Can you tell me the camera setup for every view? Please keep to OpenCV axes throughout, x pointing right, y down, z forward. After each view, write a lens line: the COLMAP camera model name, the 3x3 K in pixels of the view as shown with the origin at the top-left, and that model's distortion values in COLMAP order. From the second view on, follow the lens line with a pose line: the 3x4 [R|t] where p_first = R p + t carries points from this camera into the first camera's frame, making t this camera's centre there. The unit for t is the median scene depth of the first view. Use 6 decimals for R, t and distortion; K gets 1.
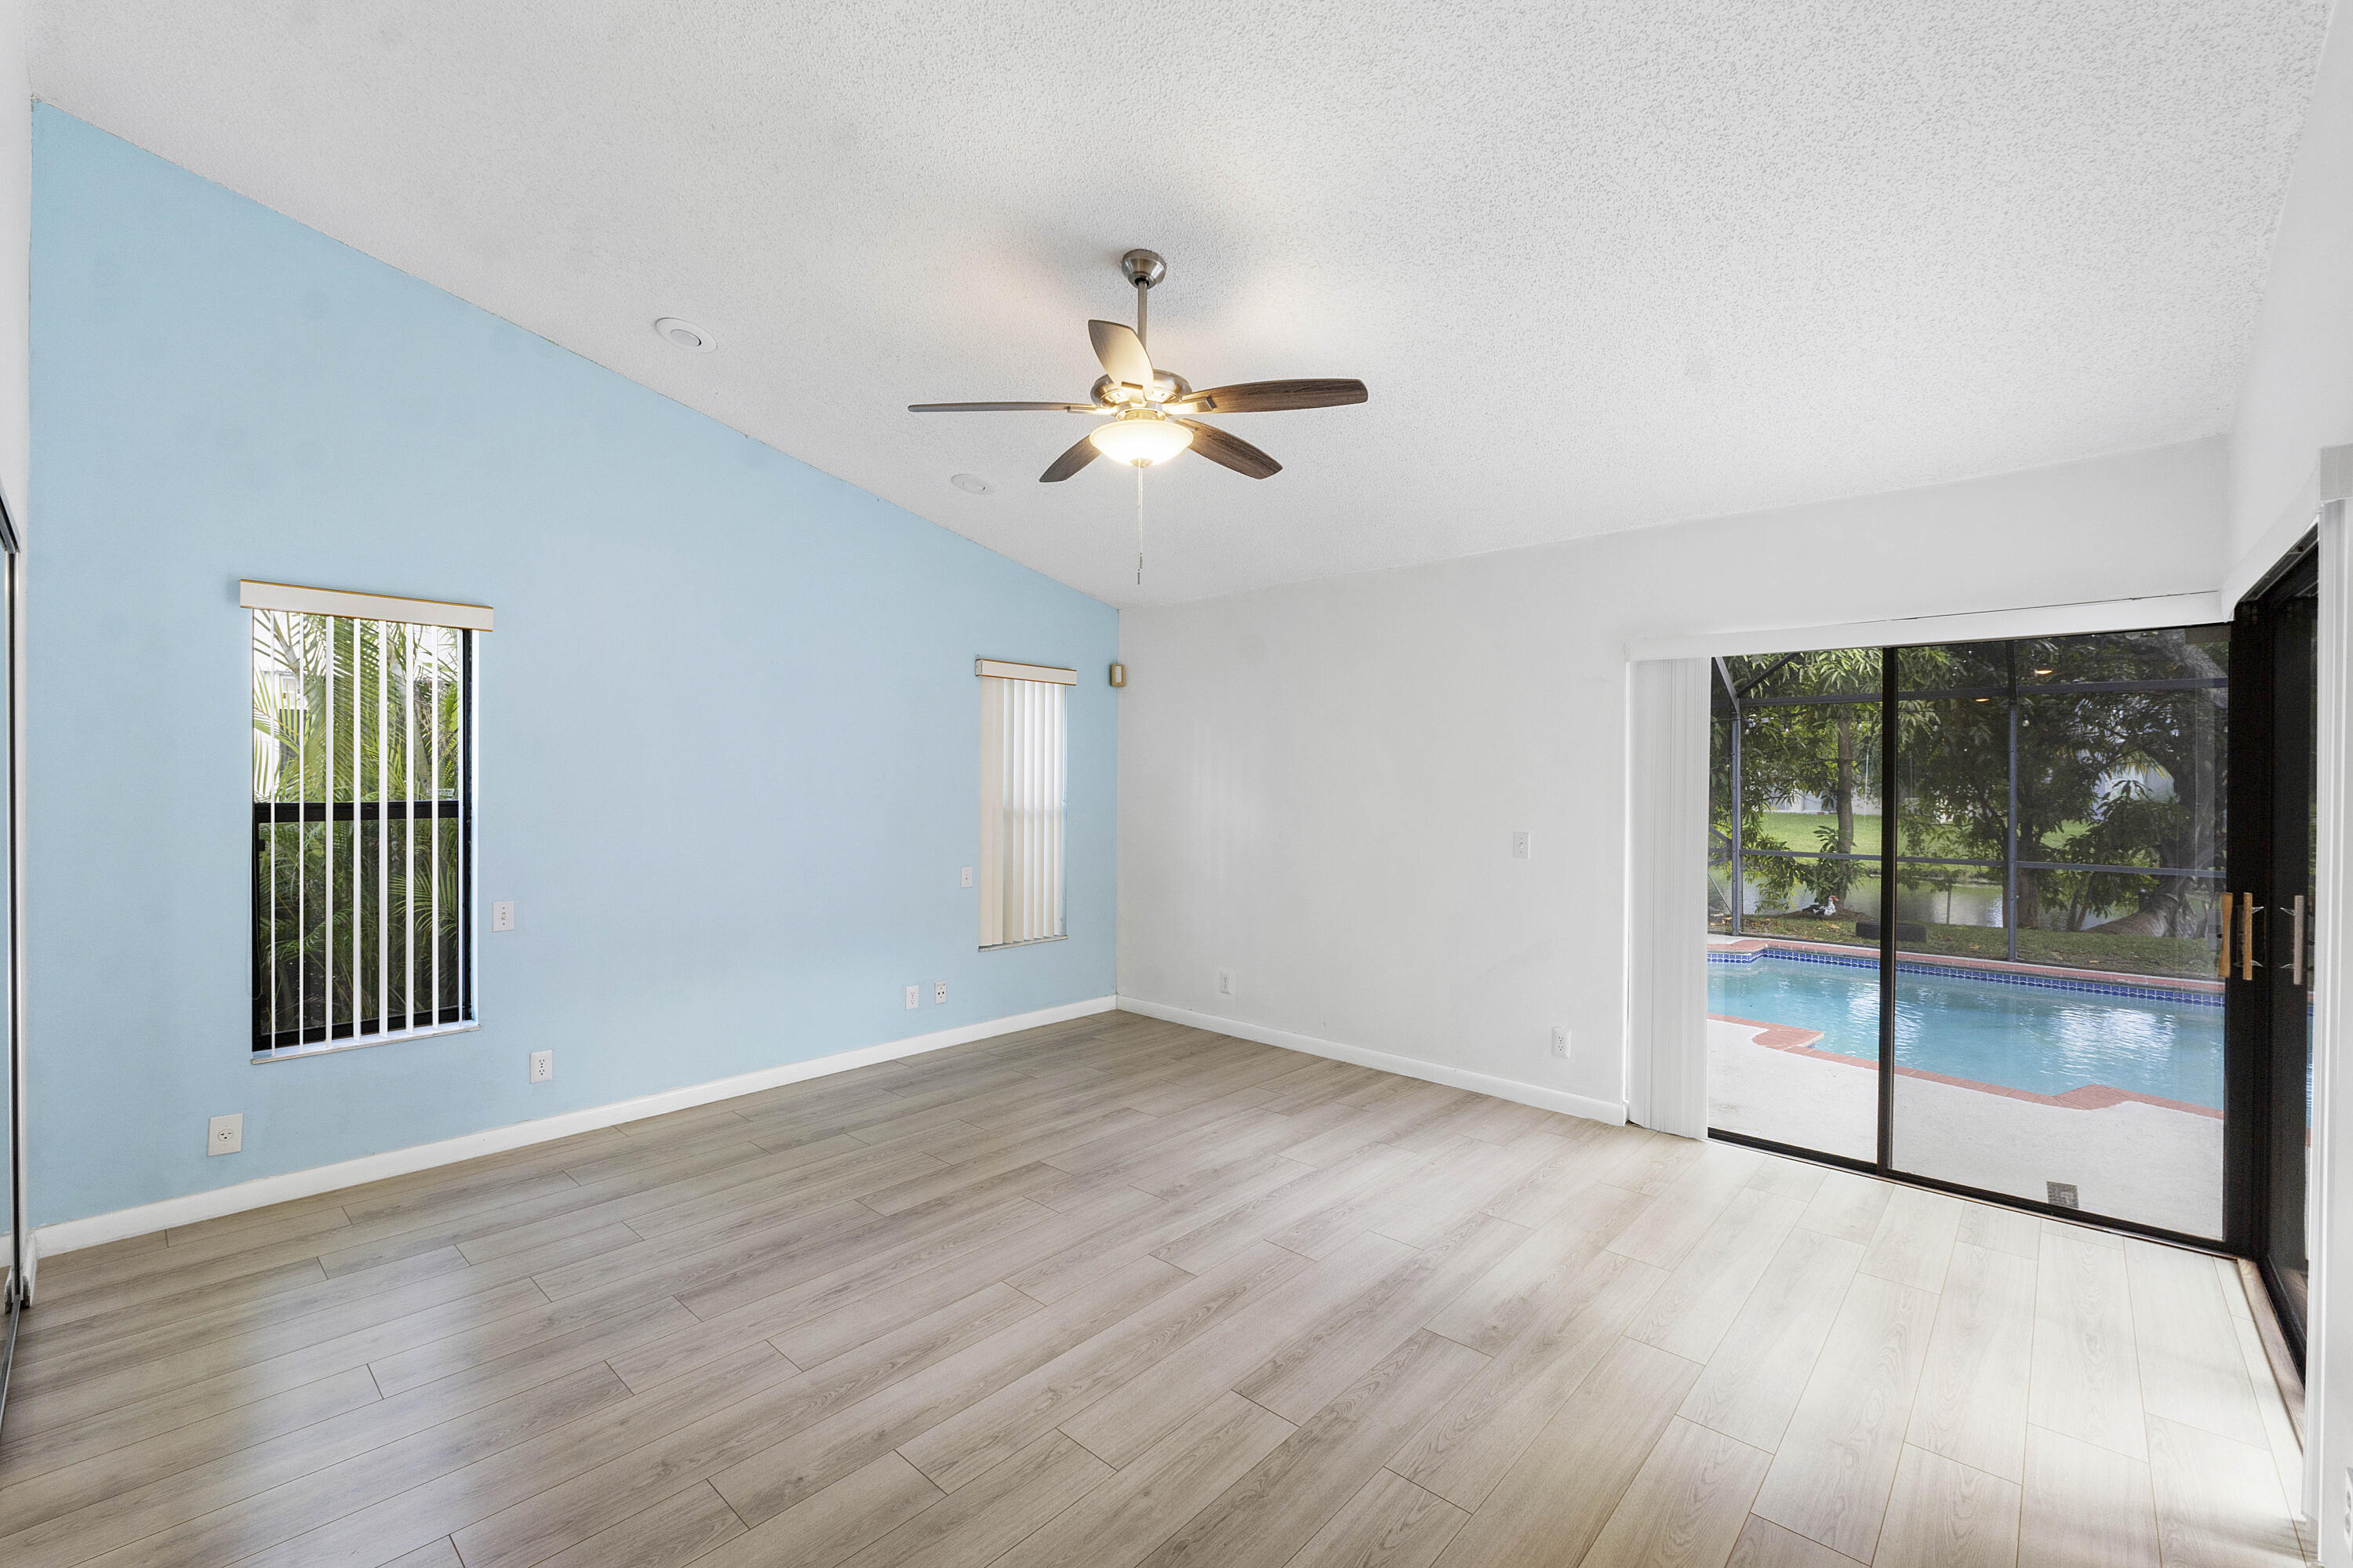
lens RADIAL K [[980.2, 0, 1164.6], [0, 980.2, 780.1], [0, 0, 1]] dist [-0.016293, 0.000142]
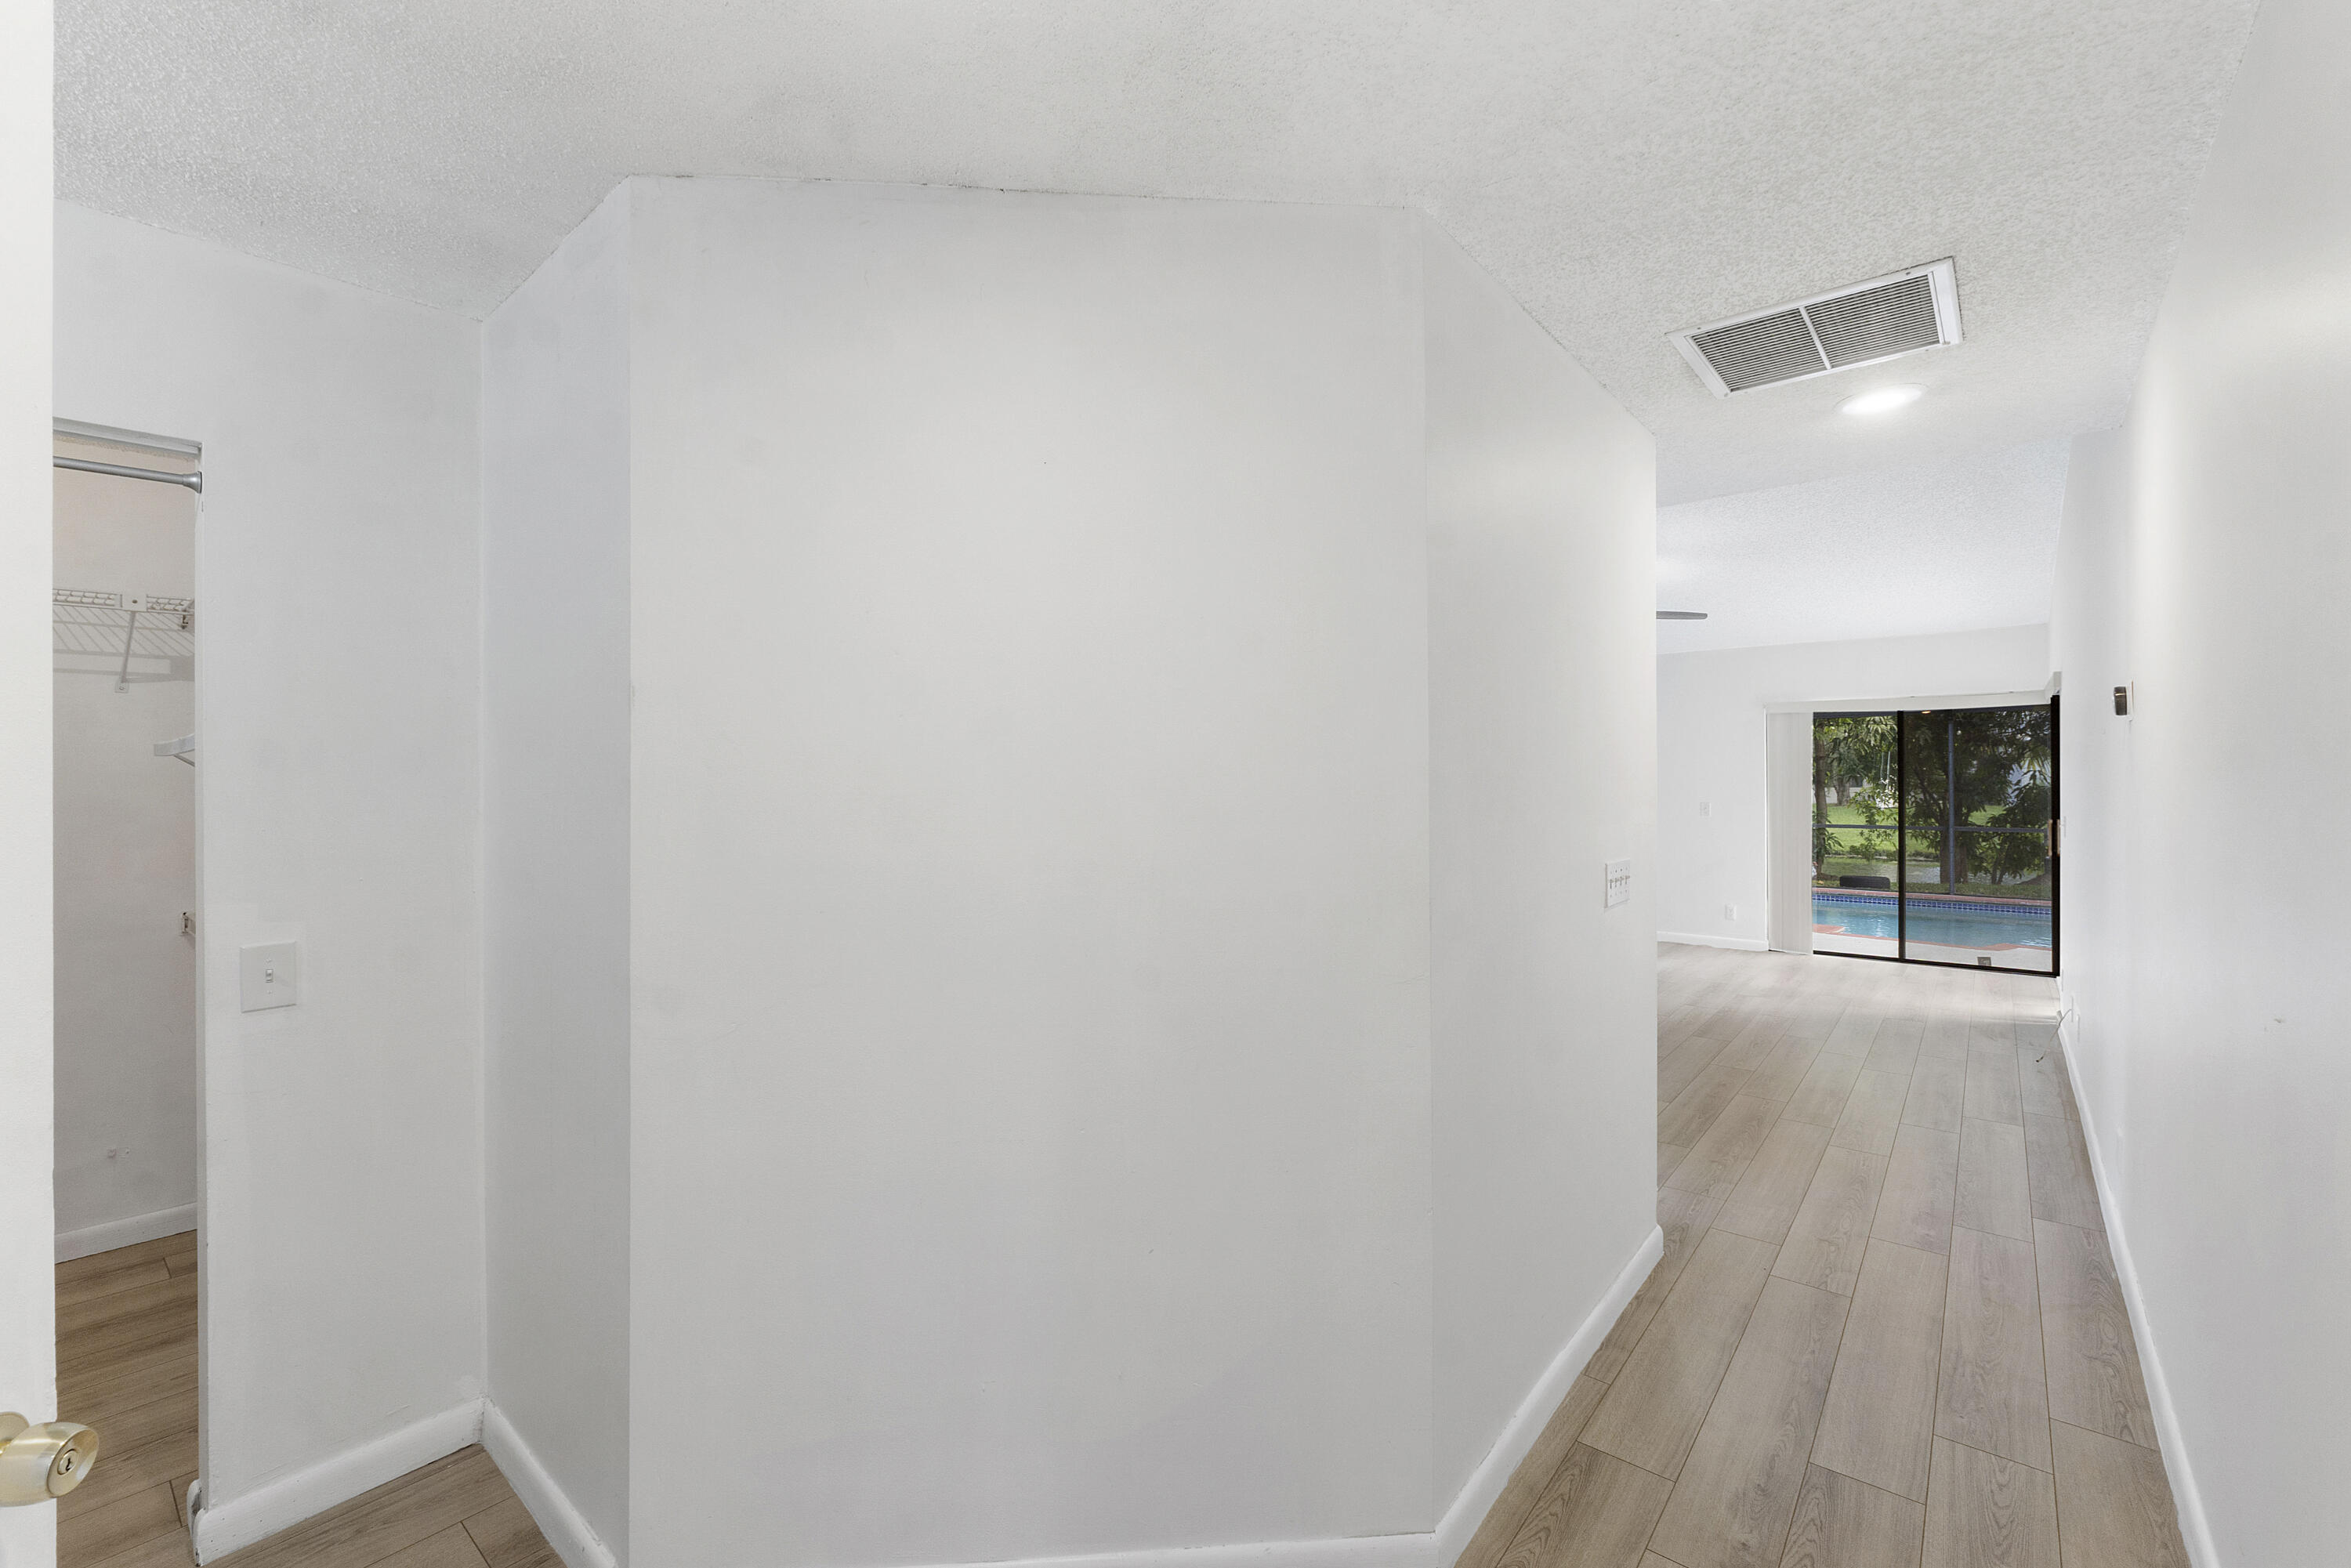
lens RADIAL K [[979.2, 0, 1163.6], [0, 979.2, 780.1], [0, 0, 1]] dist [-0.016293, 0.000142]
pose [[0.998924, -0.014776, 0.043968, -0.745449], [0.014921, 0.999884, -0.002957, 0.000345], [-0.043919, 0.003610, 0.999029, -0.813413]]
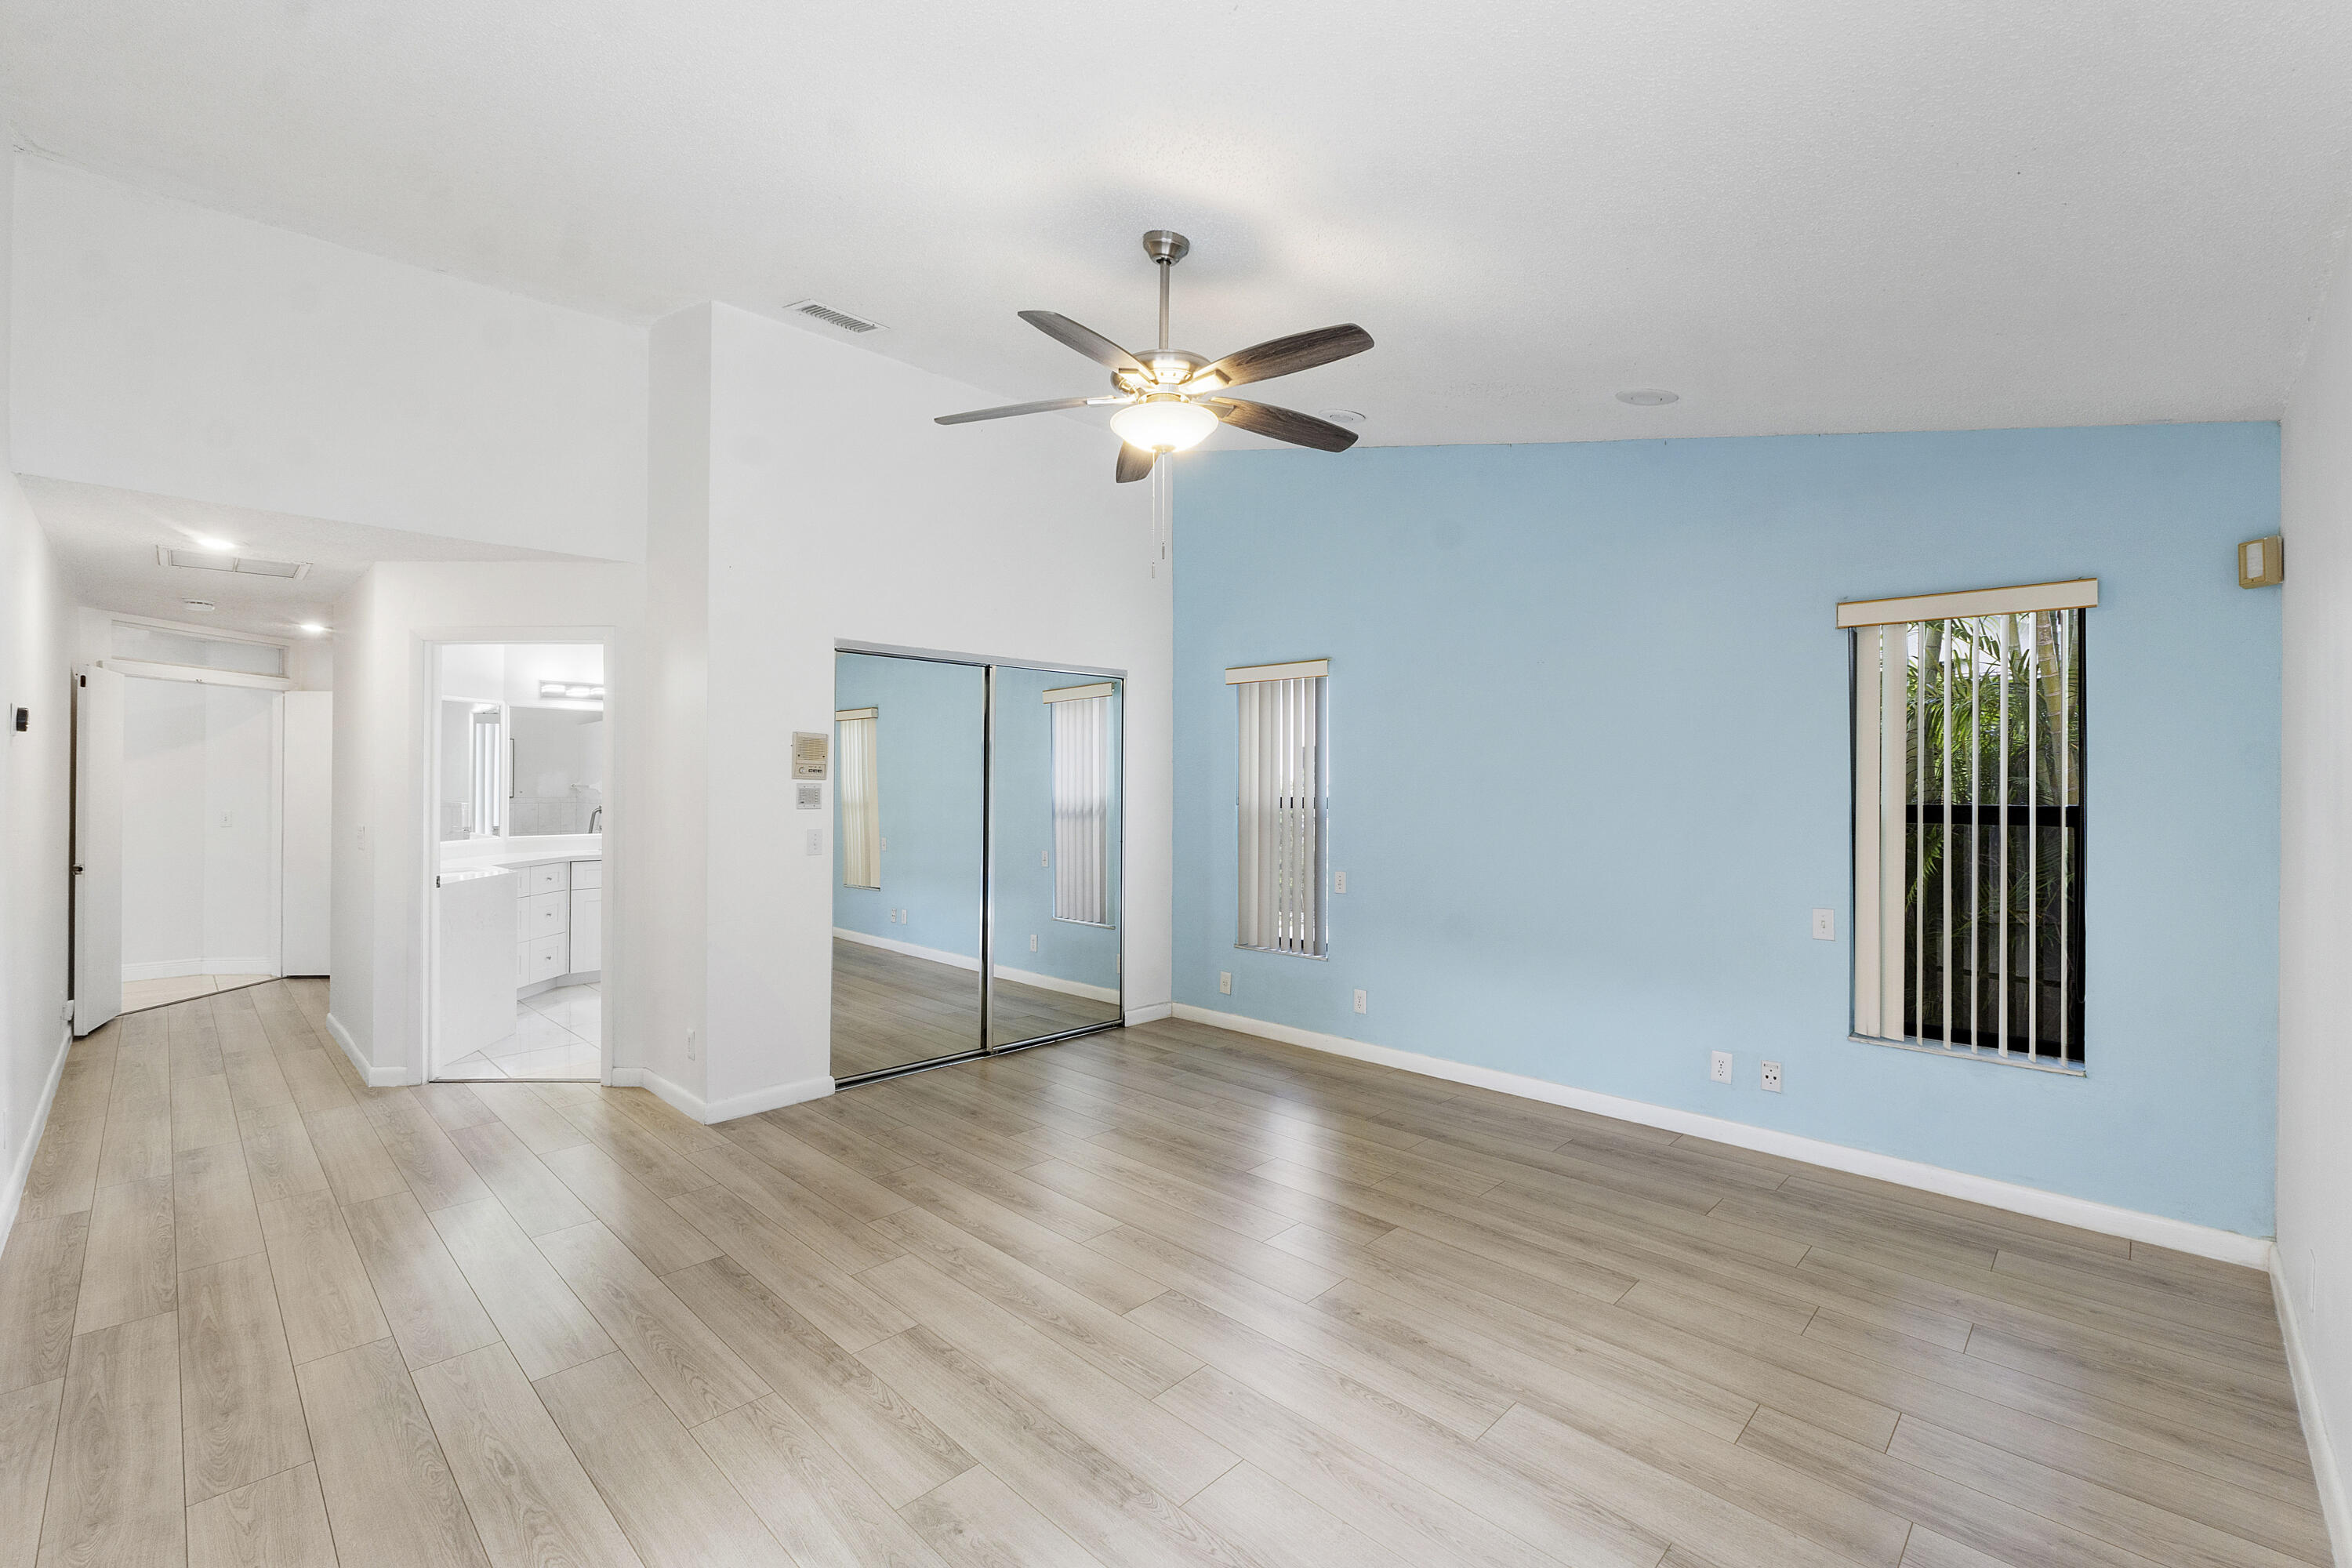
lens RADIAL K [[999.0, 0, 1167.7], [0, 999.0, 772.1], [0, 0, 1]] dist [-0.001163, -0.000053]
pose [[-0.028627, -0.009989, -0.999540, 0.654301], [-0.001139, 0.999950, -0.009960, -0.002249], [0.999590, 0.000854, -0.028637, 0.704906]]
